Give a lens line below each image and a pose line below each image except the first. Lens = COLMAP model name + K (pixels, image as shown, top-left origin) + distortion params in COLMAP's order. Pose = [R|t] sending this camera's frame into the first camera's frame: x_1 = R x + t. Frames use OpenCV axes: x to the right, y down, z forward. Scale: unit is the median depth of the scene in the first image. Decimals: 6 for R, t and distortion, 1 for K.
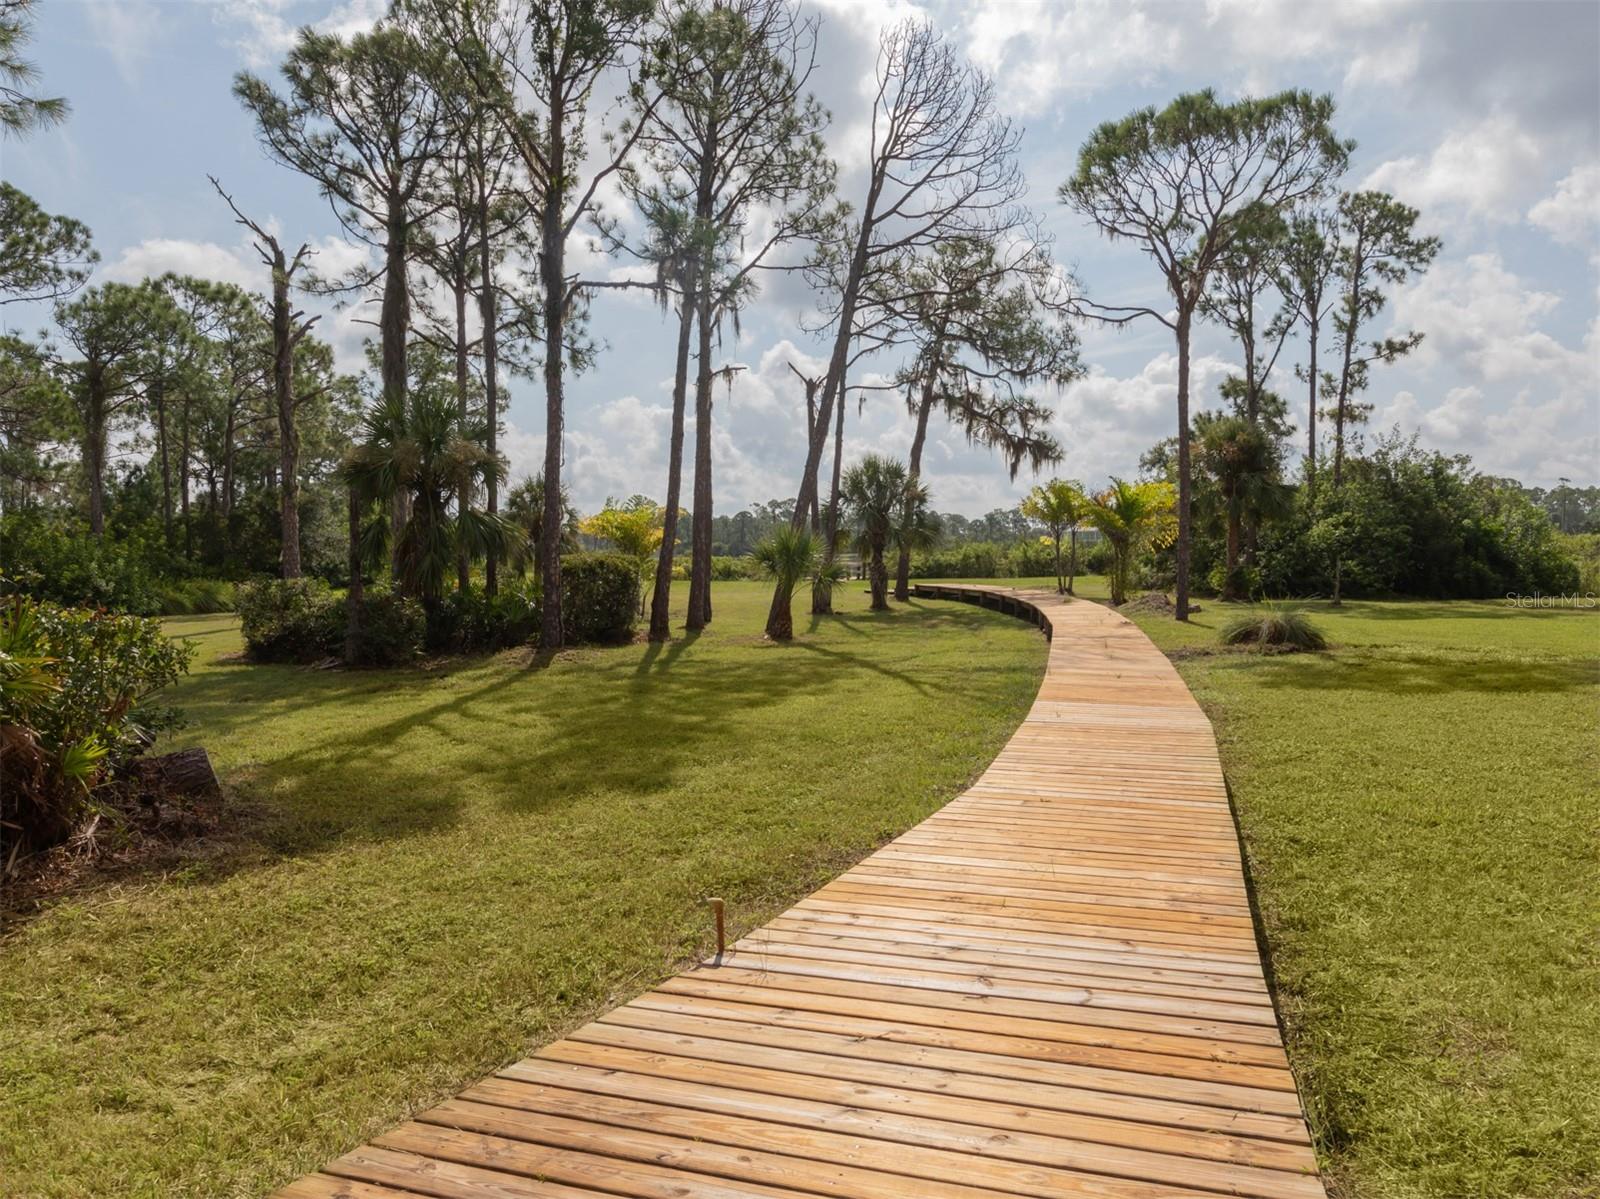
lens RADIAL K [[1063.7, 0, 802.0], [0, 1063.7, 593.5], [0, 0, 1]] dist [0.004983, 0.001911]
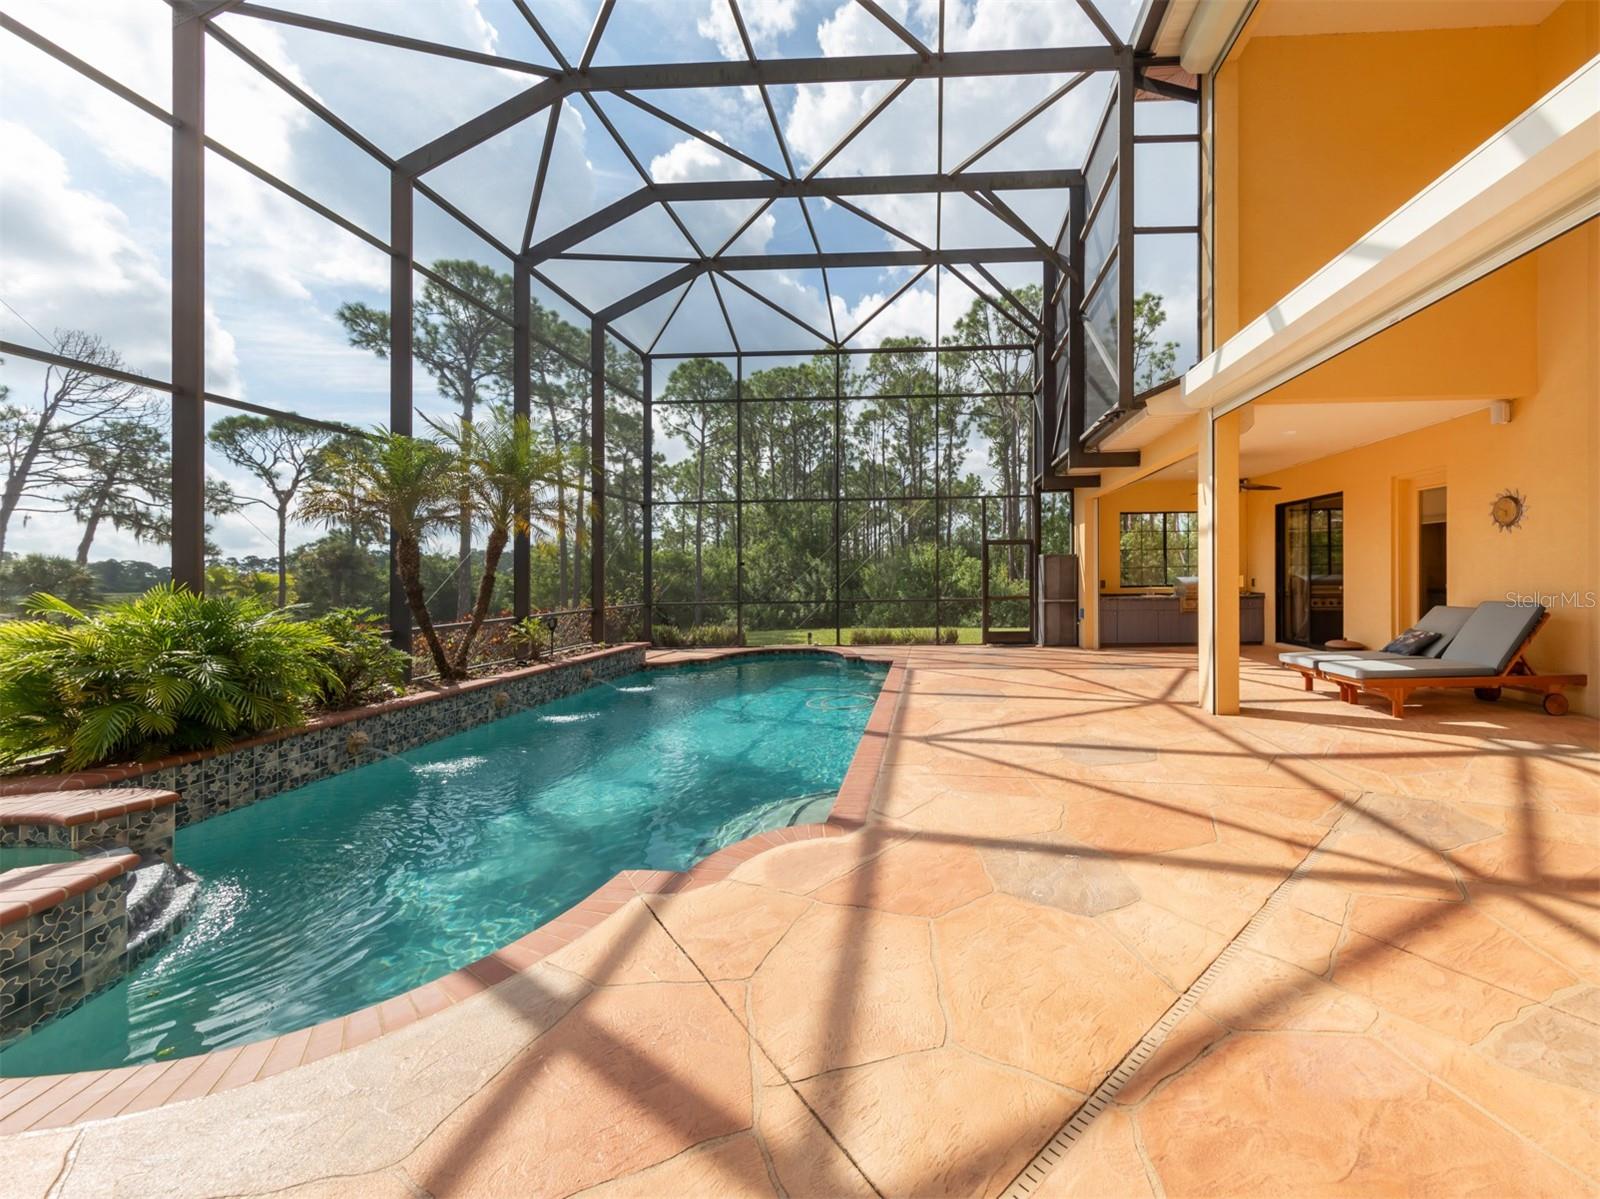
lens RADIAL K [[541.9, 0, 798.9], [0, 541.9, 582.9], [0, 0, 1]] dist [0.000009, 0.000055]
pose [[0.518734, 0.020487, 0.854690, -0.028886], [0.028729, 0.998731, -0.041375, -0.015151], [-0.854453, 0.046017, 0.517487, -0.321658]]
